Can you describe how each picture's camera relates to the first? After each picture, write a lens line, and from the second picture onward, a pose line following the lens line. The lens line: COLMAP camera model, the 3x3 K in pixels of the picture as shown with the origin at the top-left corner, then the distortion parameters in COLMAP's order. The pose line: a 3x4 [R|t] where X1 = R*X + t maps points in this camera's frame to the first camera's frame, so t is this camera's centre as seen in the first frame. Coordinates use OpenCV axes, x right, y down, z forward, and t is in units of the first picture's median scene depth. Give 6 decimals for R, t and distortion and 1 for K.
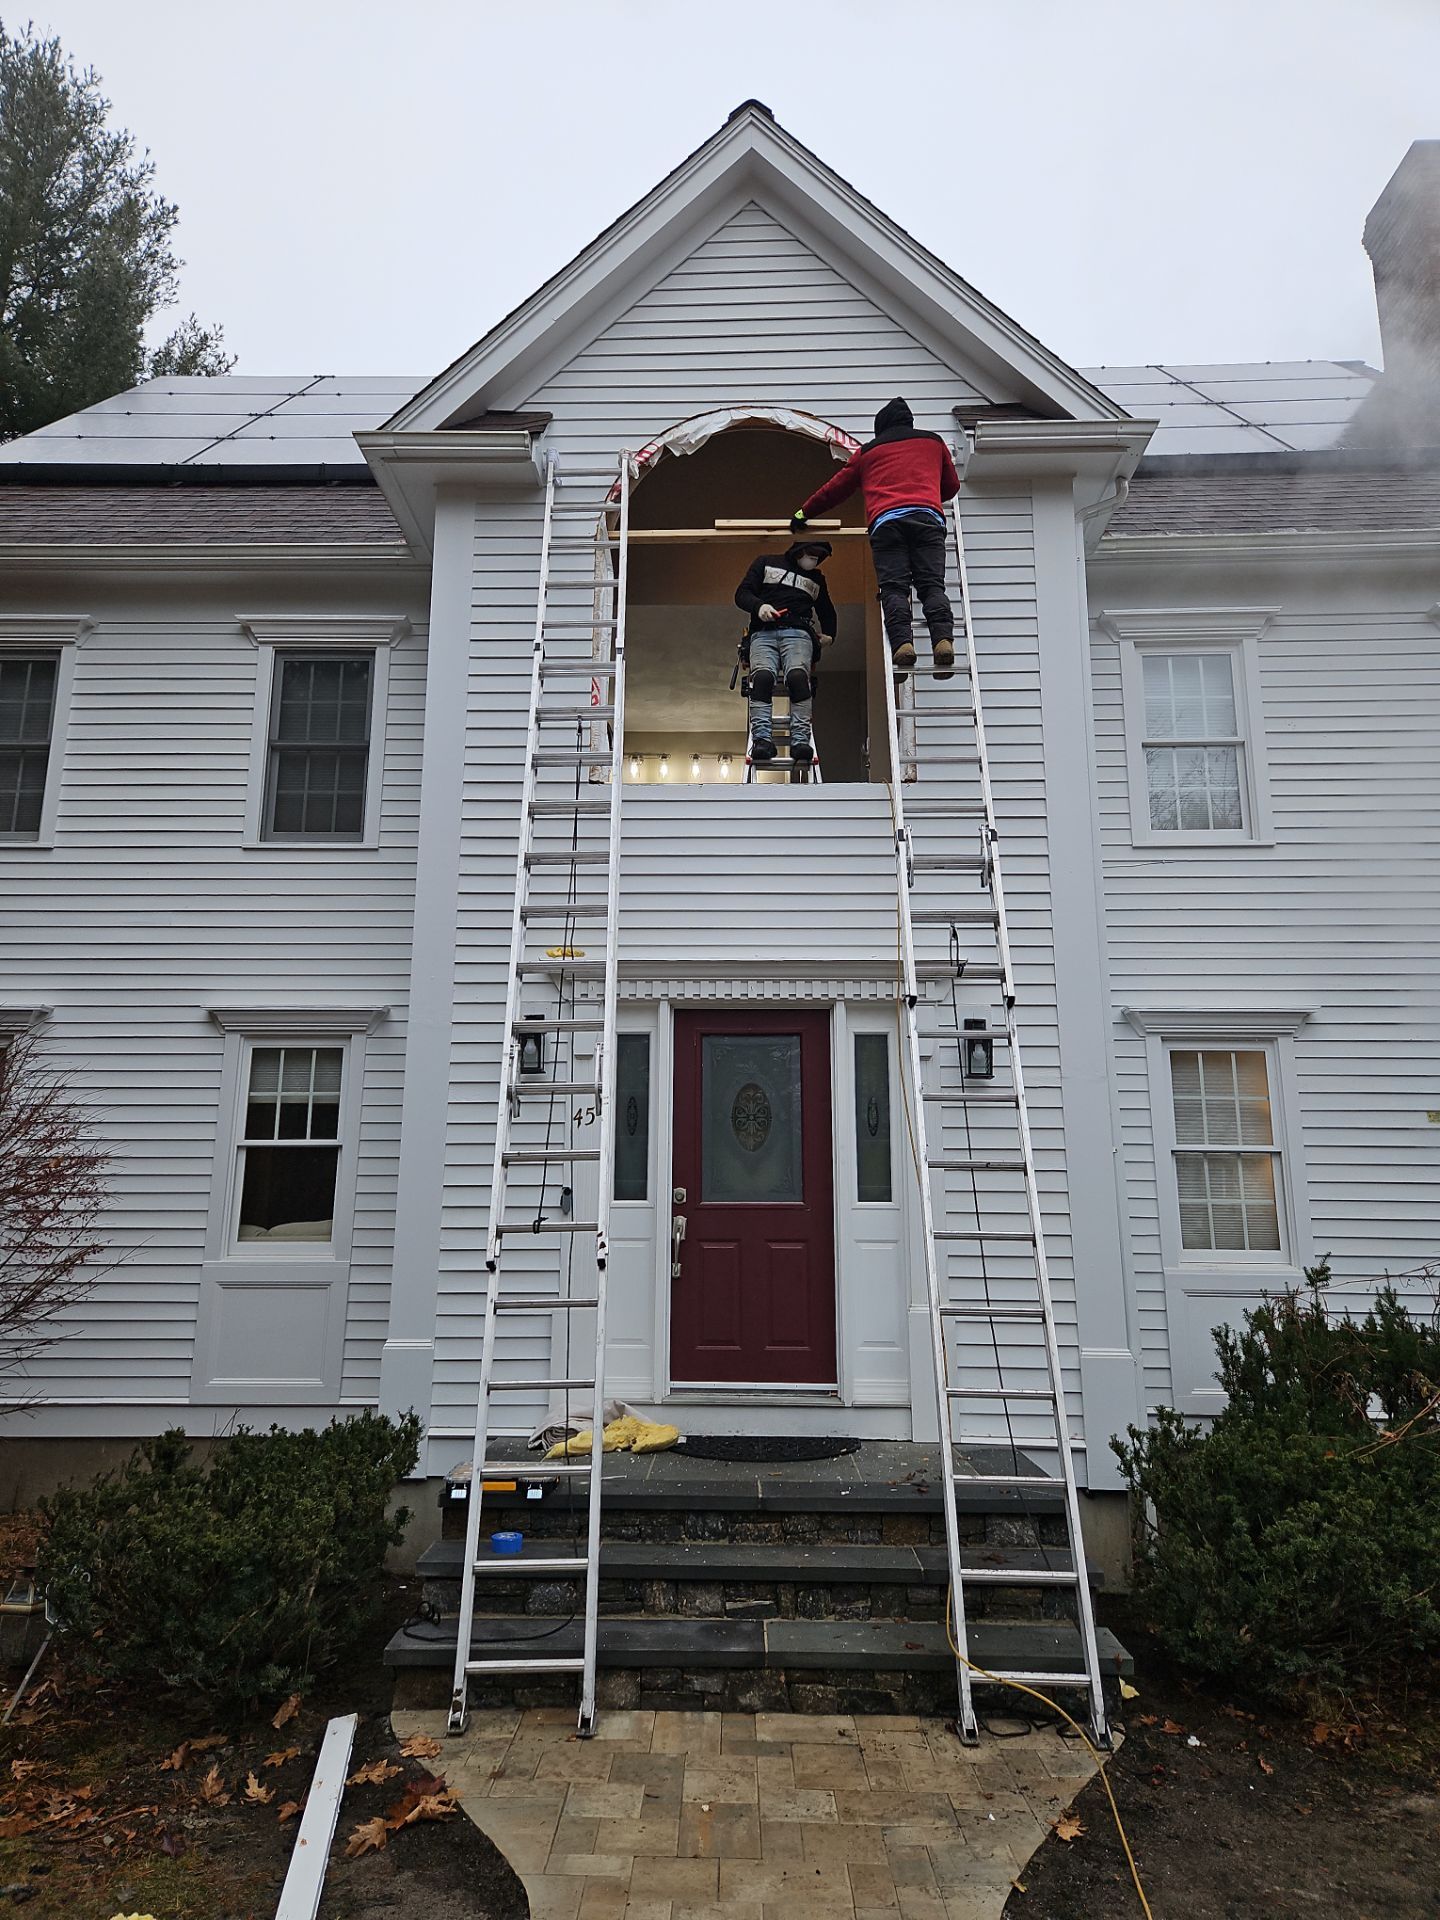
lens RADIAL K [[1269.4, 0, 714.8], [0, 1269.4, 943.6], [0, 0, 1]] dist [0.067473, -0.052932]
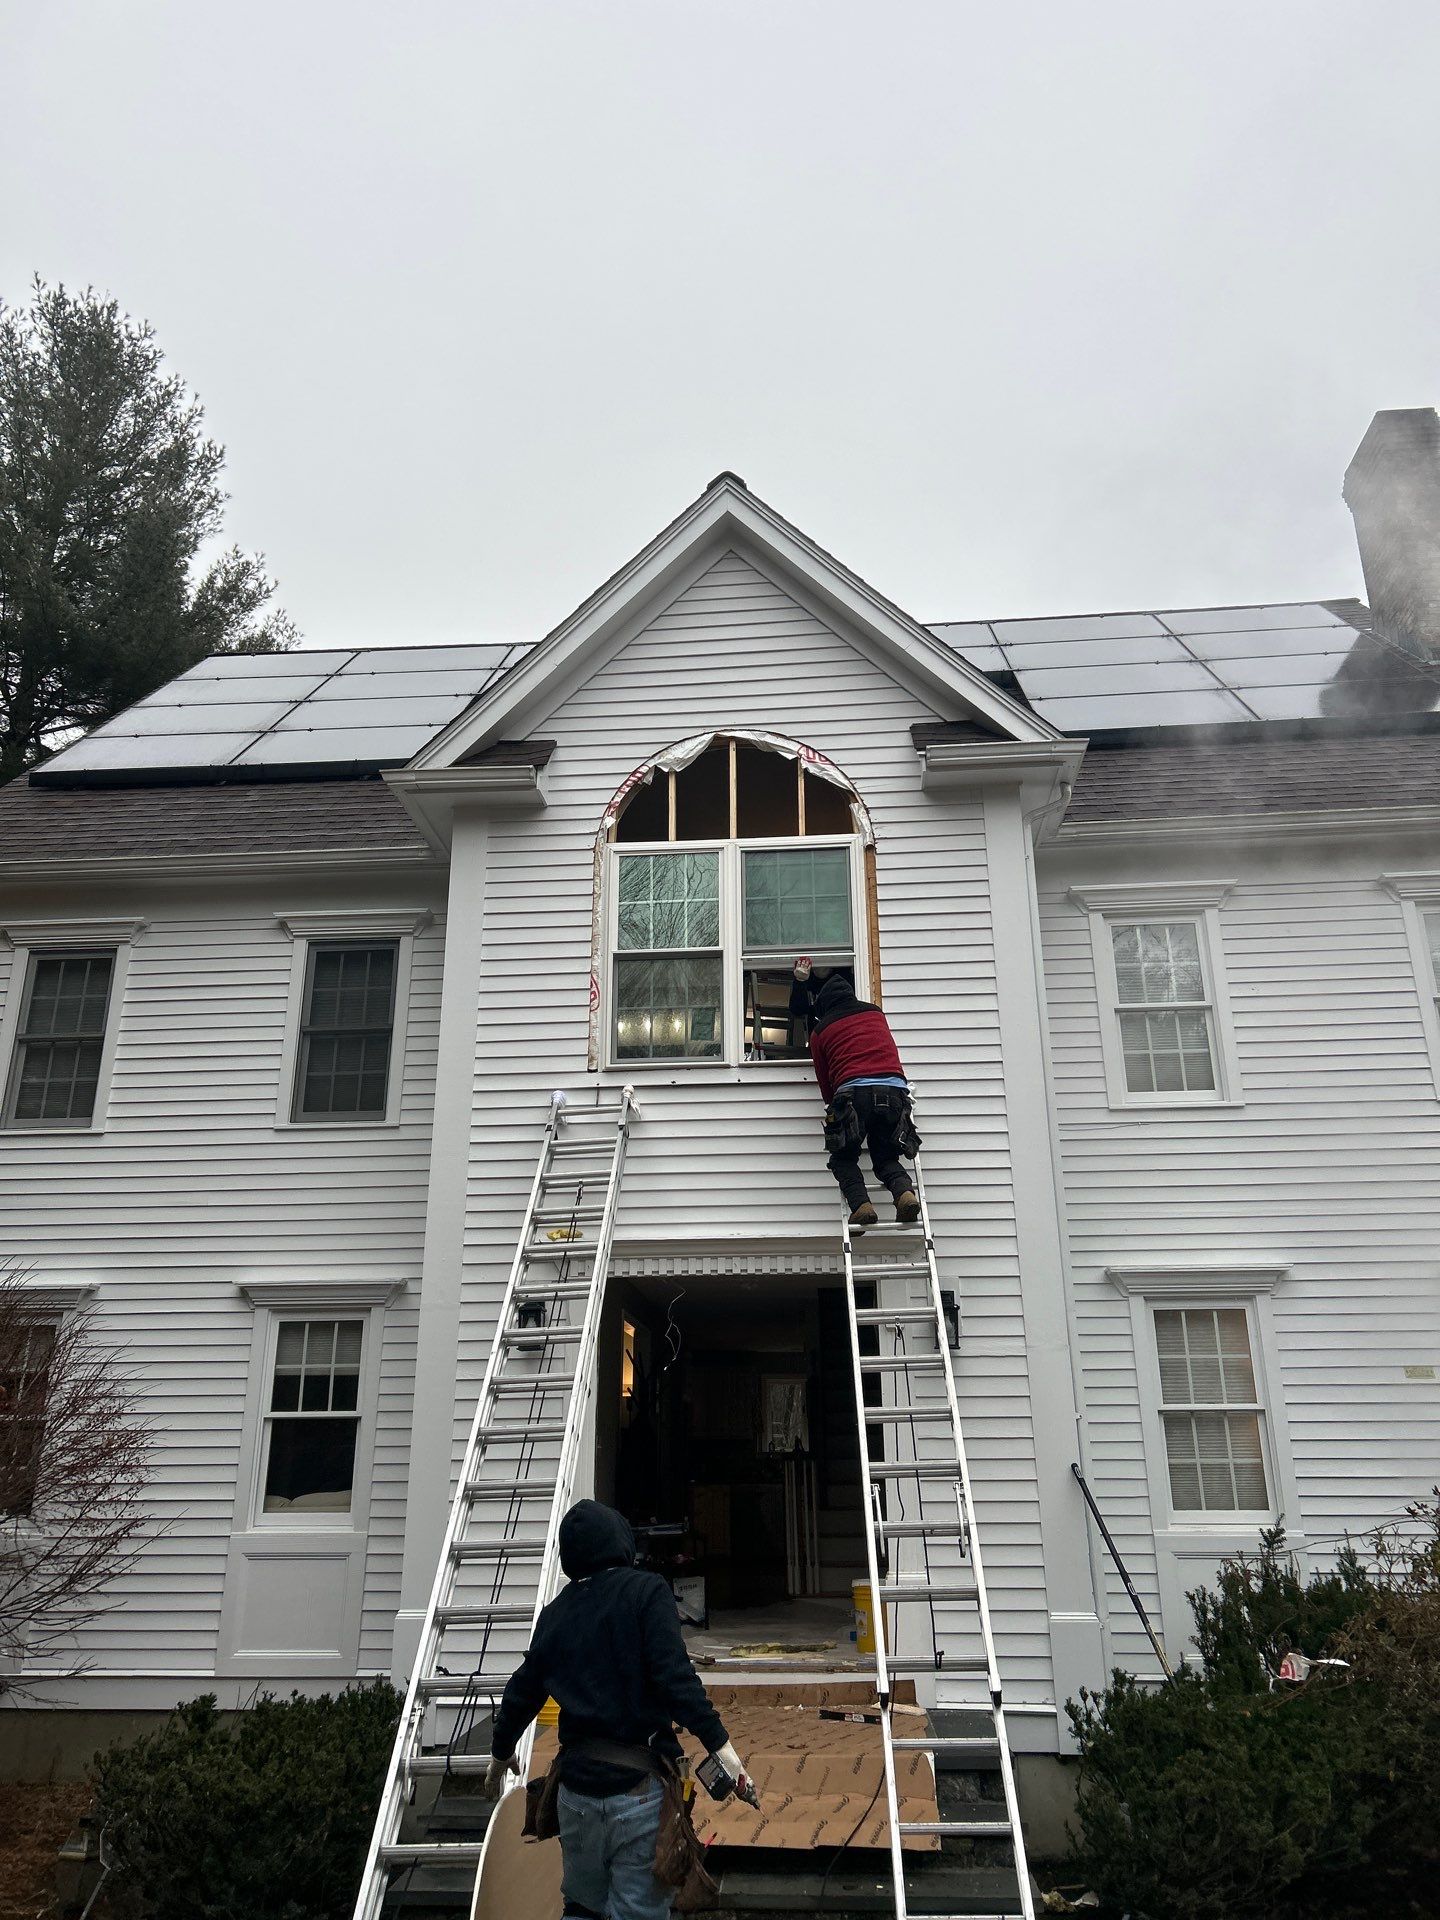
lens RADIAL K [[1434.2, 0, 725.6], [0, 1434.2, 942.7], [0, 0, 1]] dist [0.043748, -0.044246]
pose [[0.998637, -0.028292, -0.043855, 0.072110], [0.022119, 0.990552, -0.135343, -0.062192], [0.047270, 0.134188, 0.989828, -0.217074]]
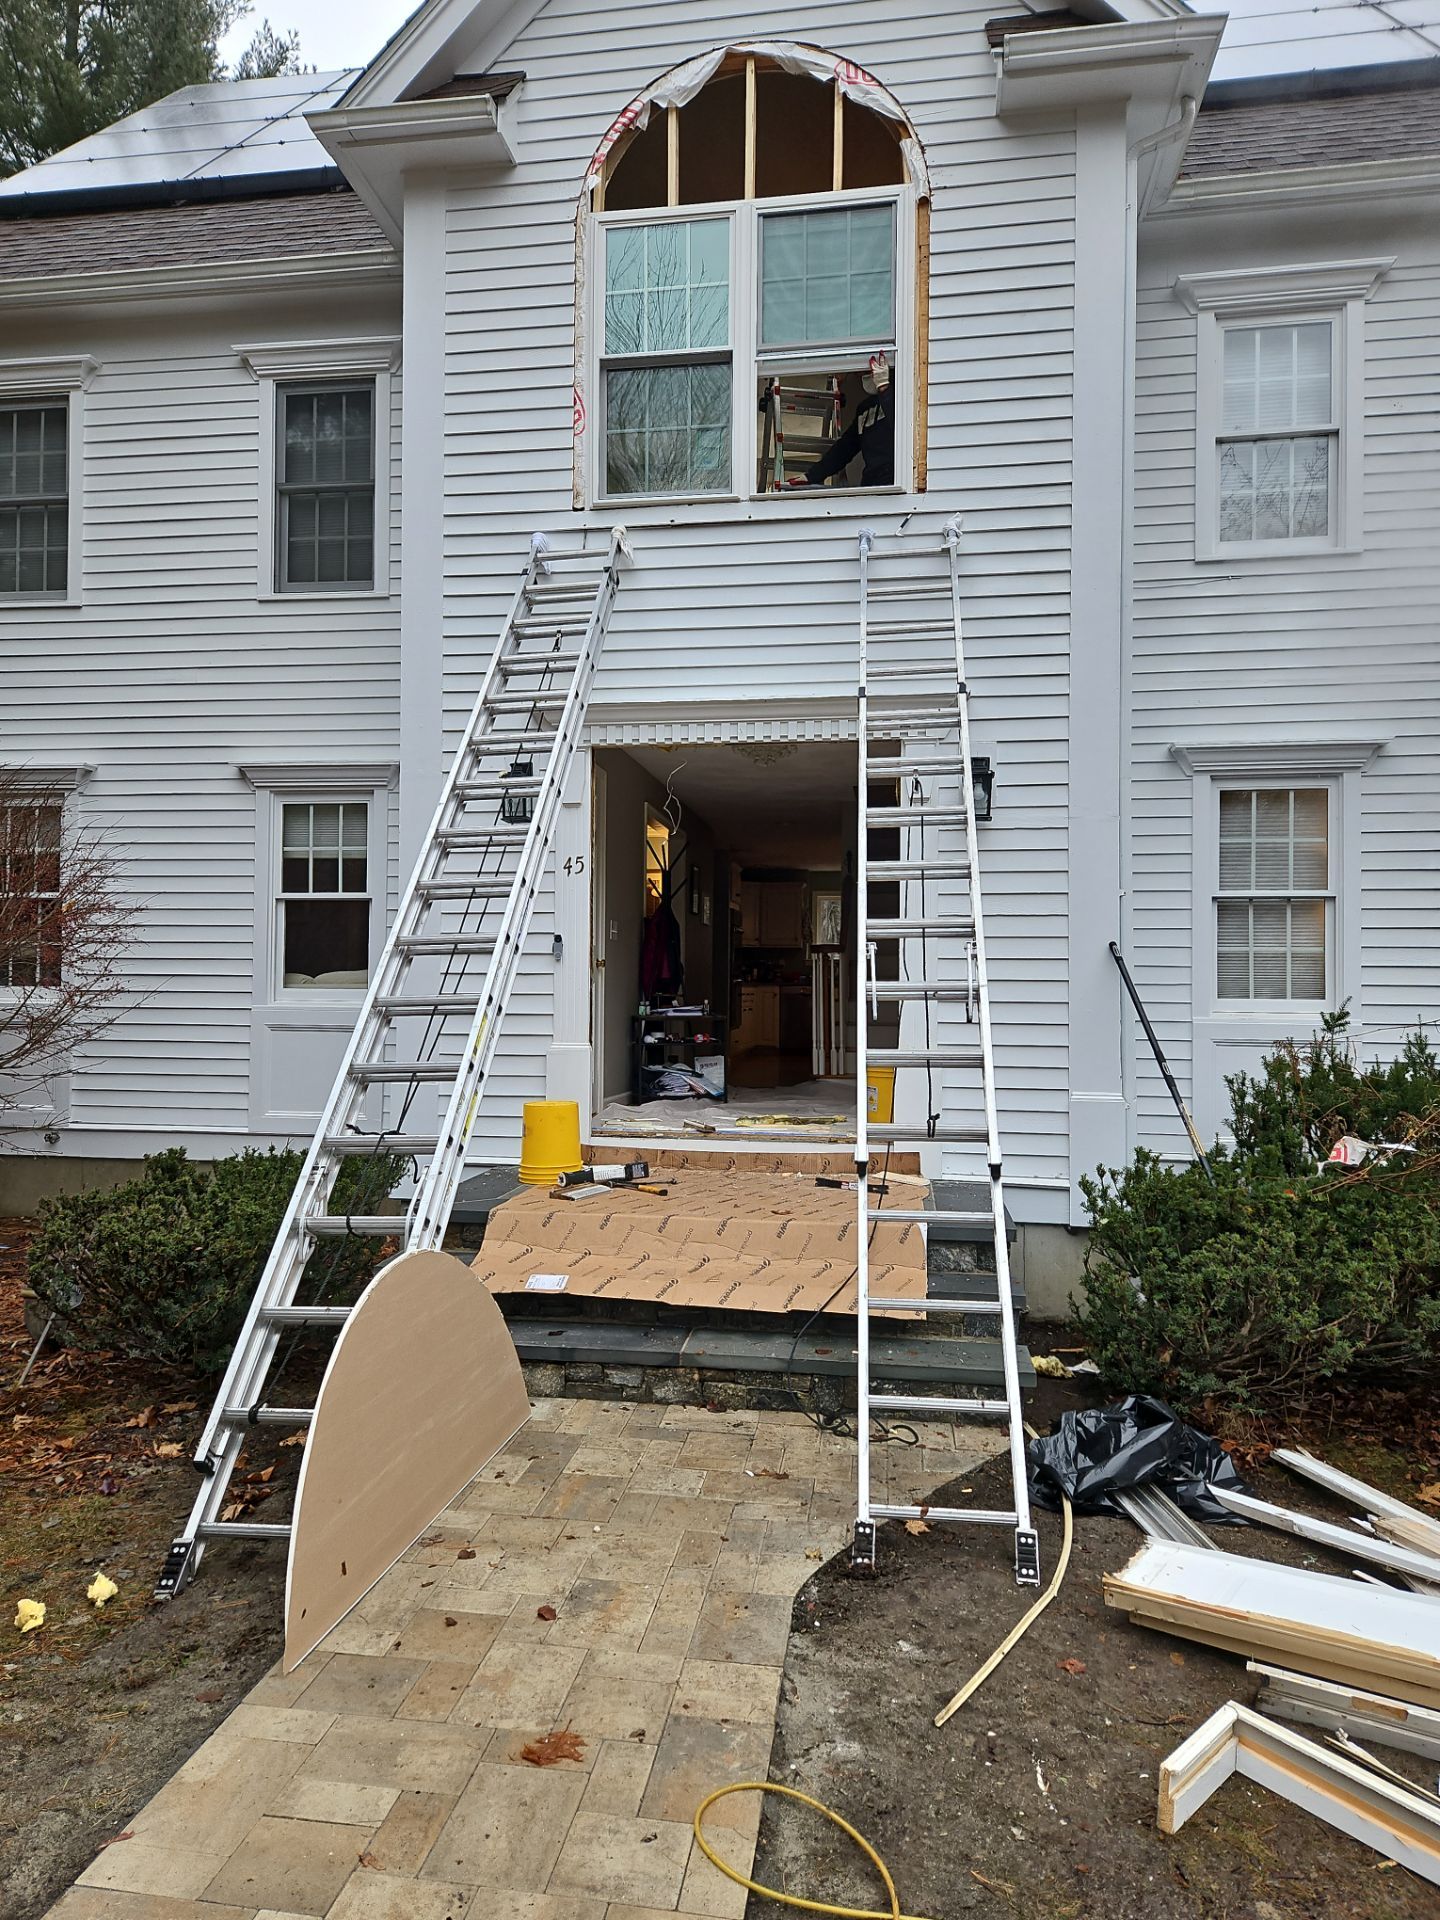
lens RADIAL K [[1269.4, 0, 711.8], [0, 1269.4, 968.5], [0, 0, 1]] dist [0.067473, -0.052932]
pose [[0.991637, 0.001206, -0.129054, 0.114921], [0.023685, 0.981272, 0.191164, 0.024728], [0.126868, -0.192622, 0.973037, 0.028883]]
